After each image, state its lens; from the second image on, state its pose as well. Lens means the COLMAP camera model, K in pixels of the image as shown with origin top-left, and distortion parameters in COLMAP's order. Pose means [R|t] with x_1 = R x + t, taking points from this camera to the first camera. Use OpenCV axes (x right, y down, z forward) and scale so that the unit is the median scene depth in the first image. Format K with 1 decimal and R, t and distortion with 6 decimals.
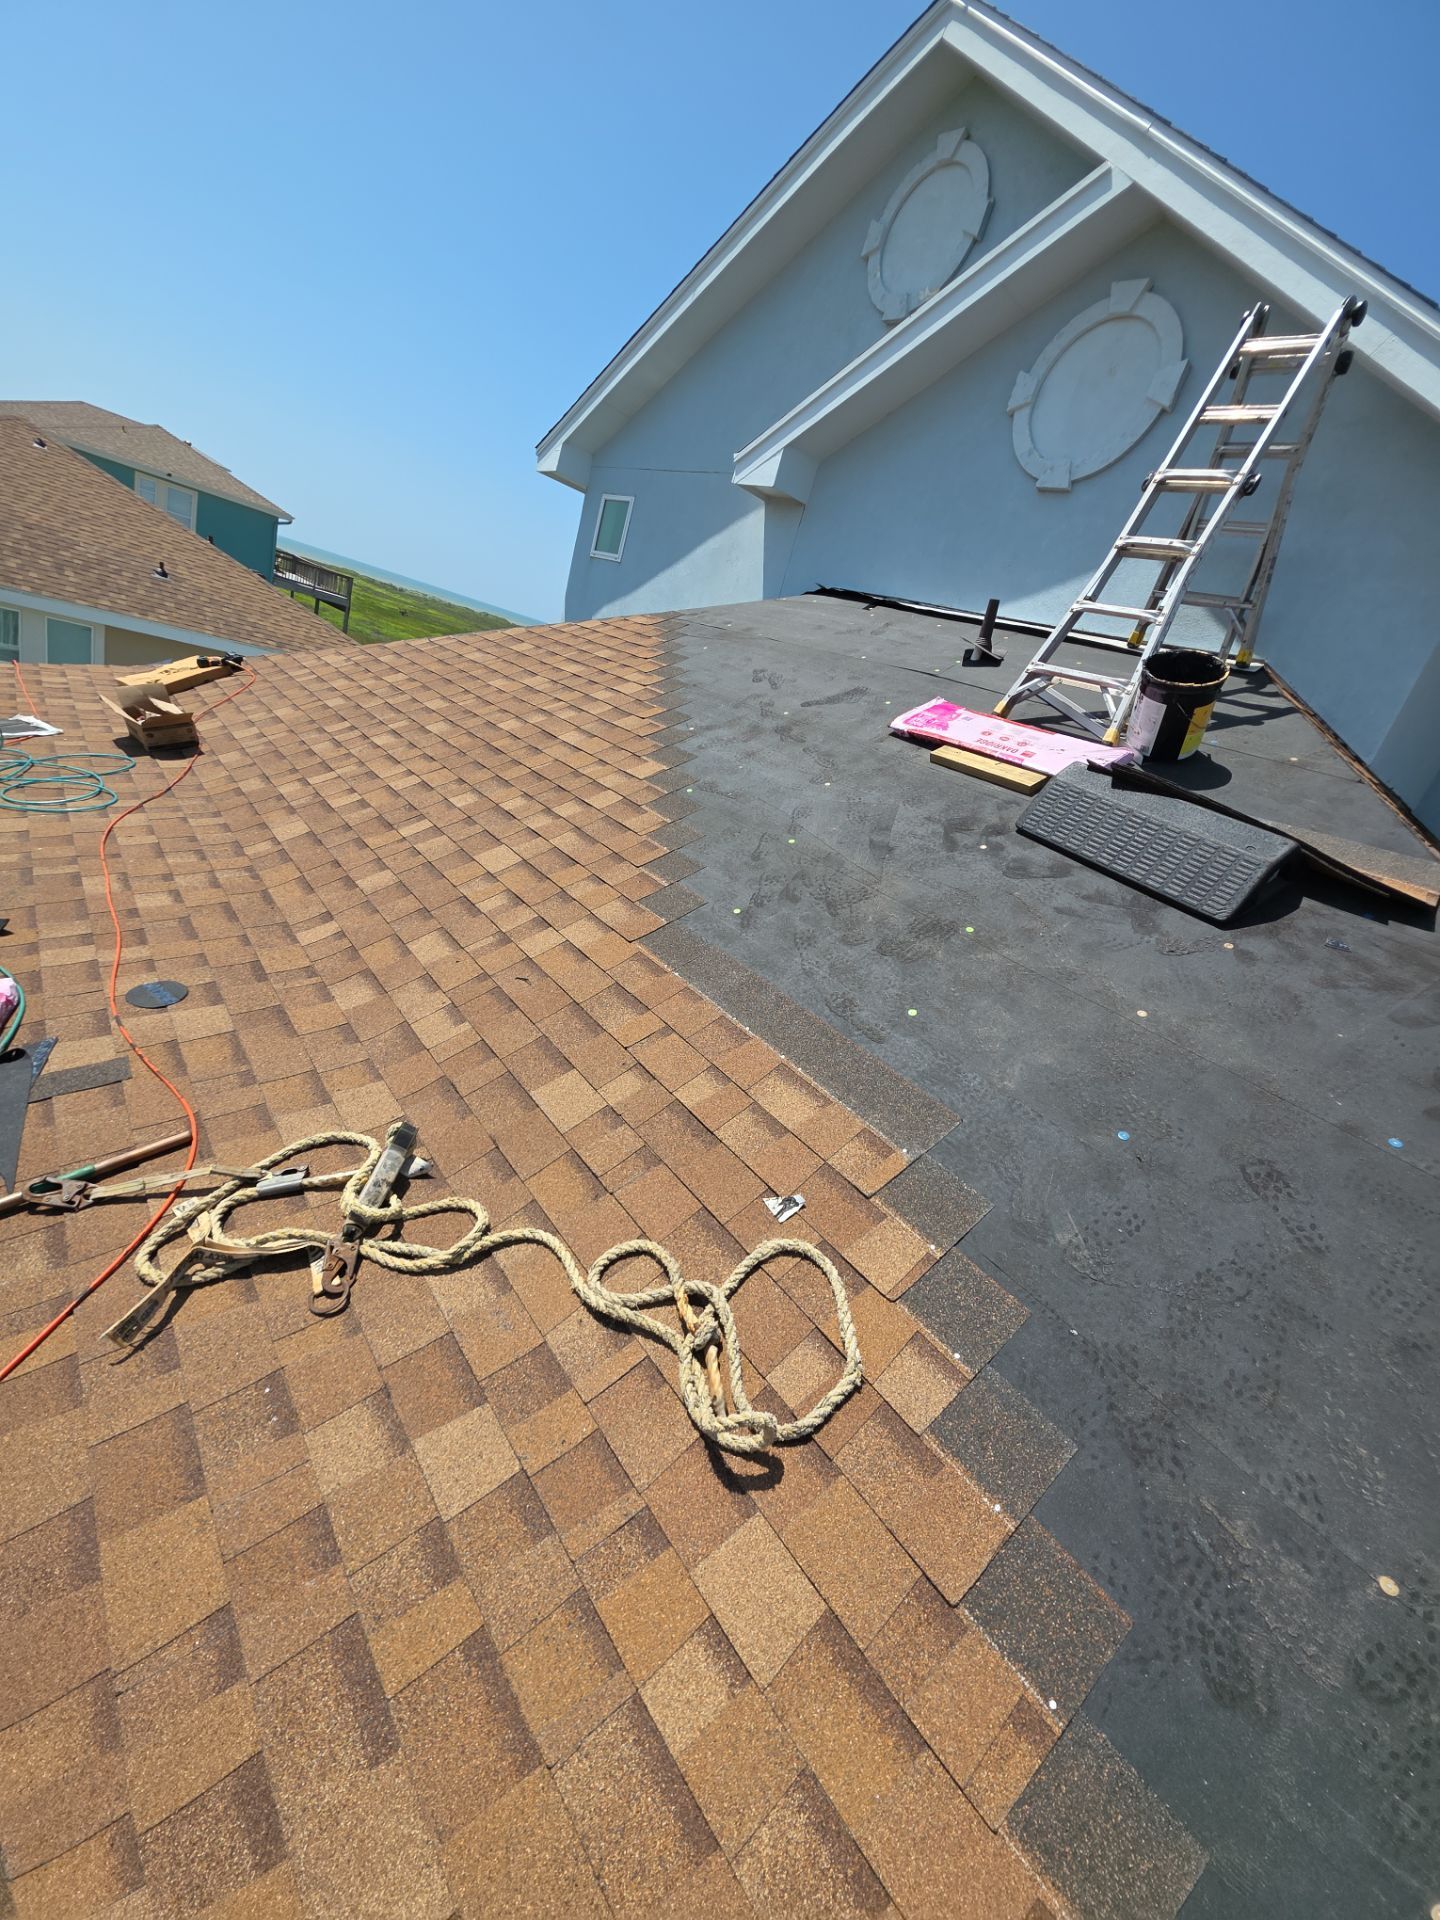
lens RADIAL K [[741.2, 0, 720.0], [0, 741.2, 960.0], [0, 0, 1]] dist [0.013005, -0.009531]
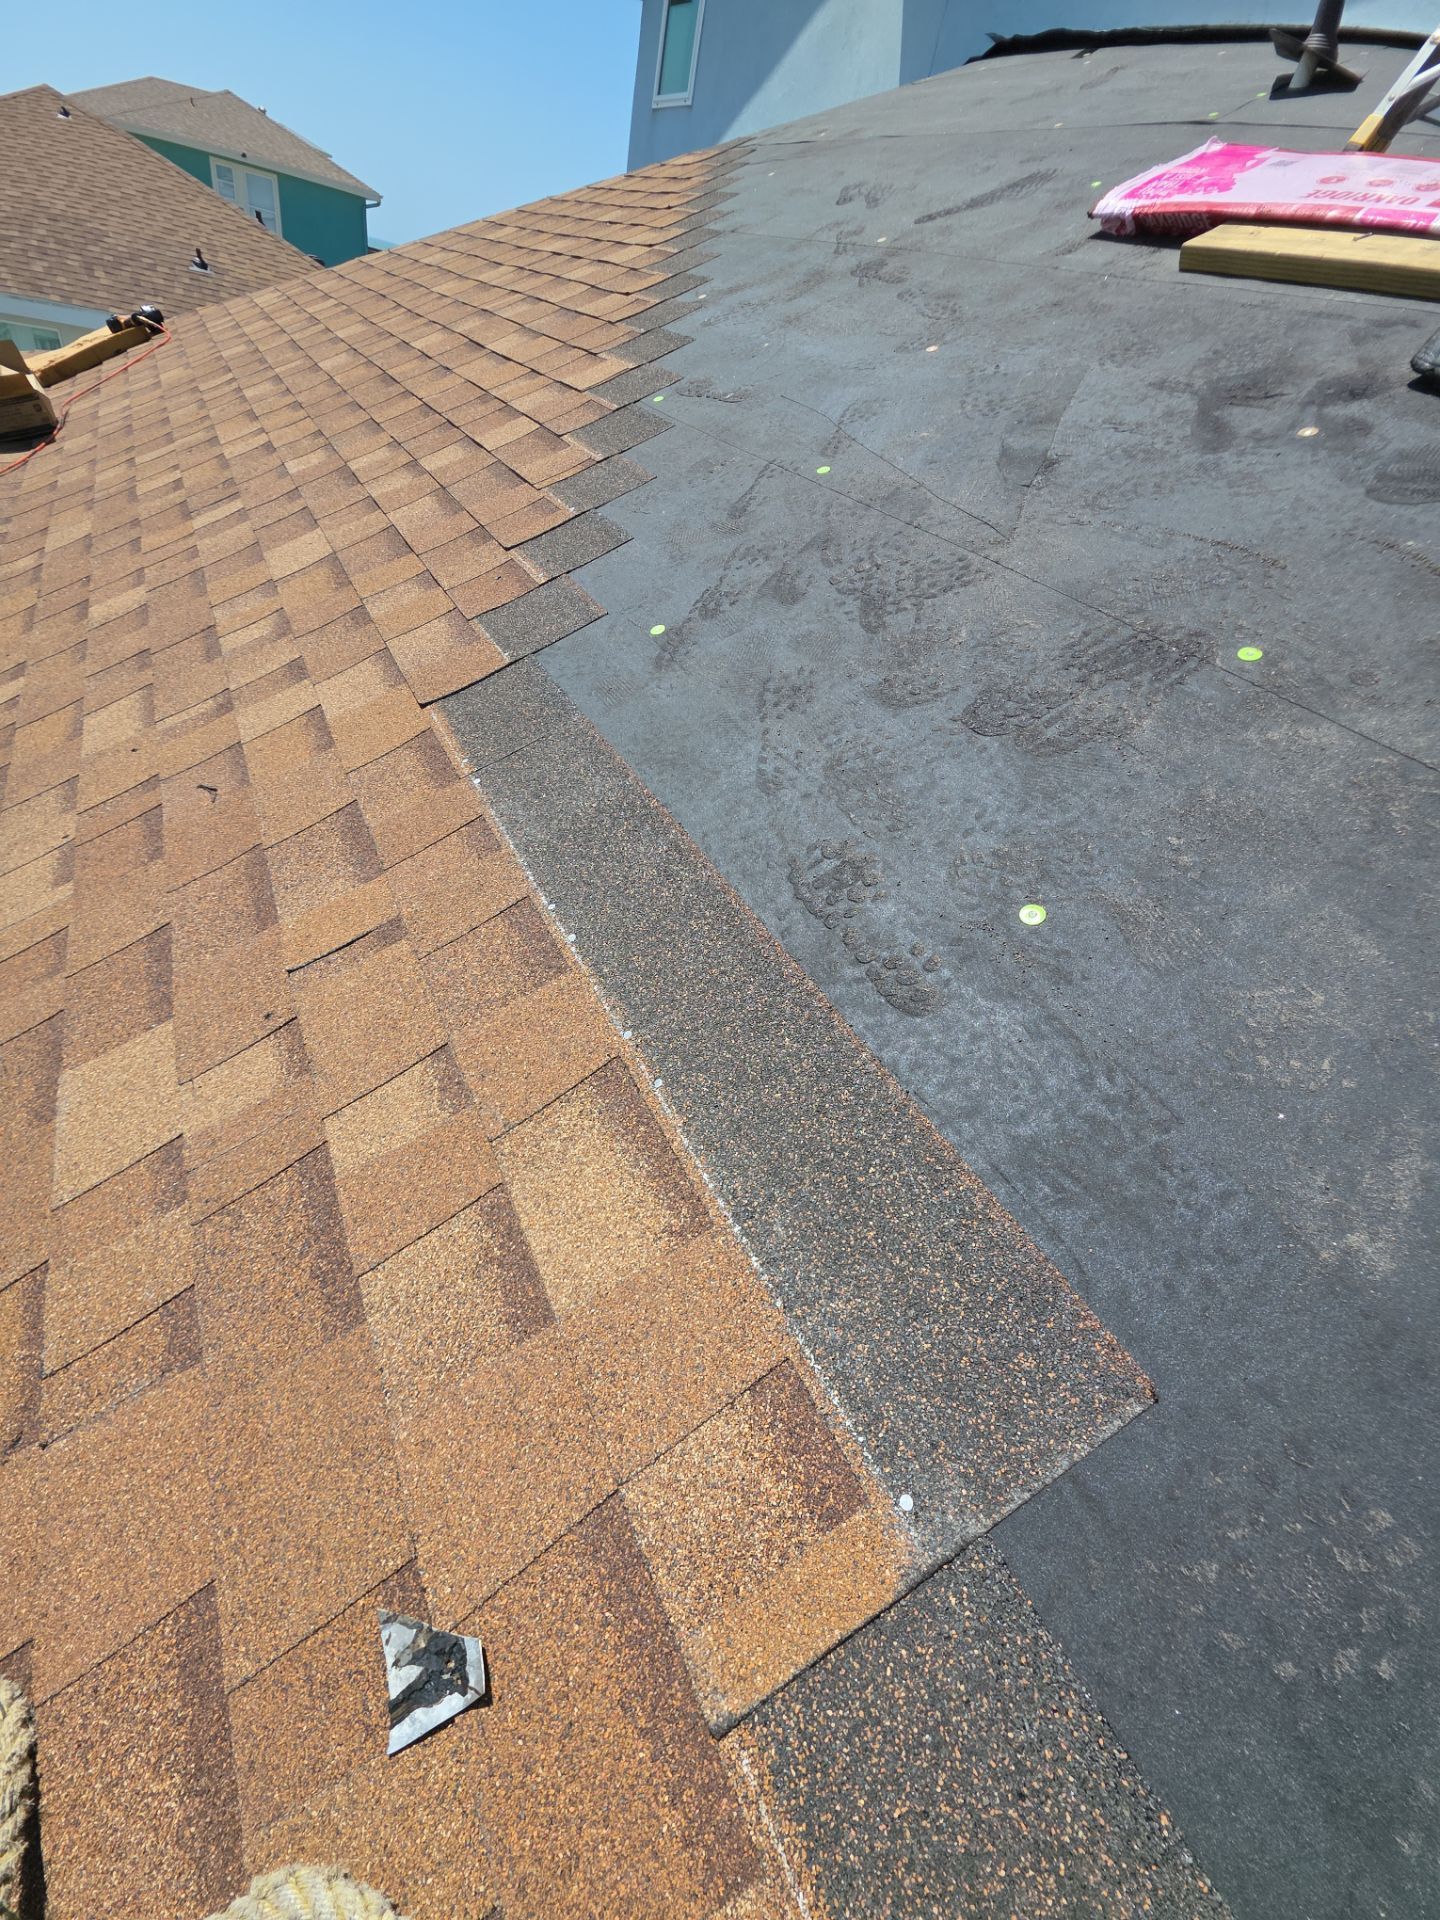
lens RADIAL K [[741.2, 0, 720.0], [0, 741.2, 960.0], [0, 0, 1]] dist [0.013005, -0.009531]
pose [[0.981456, 0.050038, -0.185043, 0.140011], [0.005503, 0.957576, 0.288128, -0.004819], [0.191611, -0.283803, 0.939543, 0.496551]]
